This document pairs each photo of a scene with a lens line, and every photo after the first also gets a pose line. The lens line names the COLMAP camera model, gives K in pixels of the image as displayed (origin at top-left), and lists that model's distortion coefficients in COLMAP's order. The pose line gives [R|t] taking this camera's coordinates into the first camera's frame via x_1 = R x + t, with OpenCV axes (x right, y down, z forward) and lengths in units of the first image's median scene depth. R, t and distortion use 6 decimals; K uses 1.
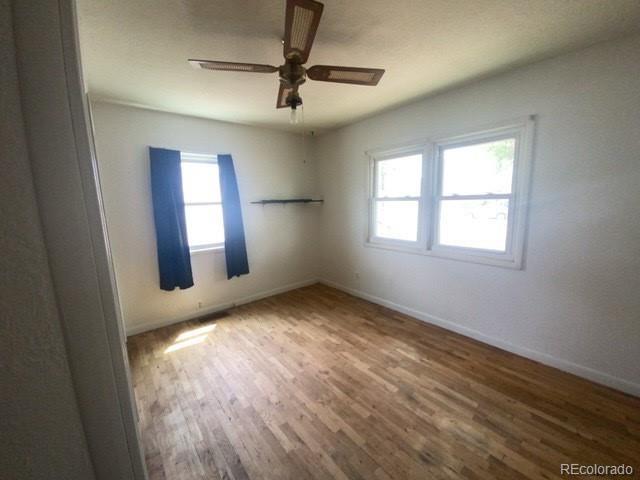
lens RADIAL K [[263.4, 0, 321.1], [0, 263.4, 242.1], [0, 0, 1]] dist [0.002965, -0.014610]
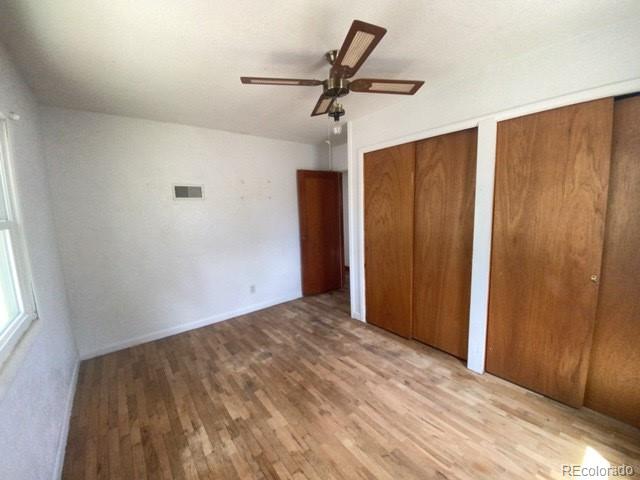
lens RADIAL K [[263.4, 0, 321.1], [0, 263.4, 242.1], [0, 0, 1]] dist [0.002965, -0.014610]
pose [[-0.997926, 0.061435, 0.019209, -0.028178], [0.064366, 0.954724, 0.290447, -0.296051], [-0.000496, 0.291081, -0.956698, 1.777636]]
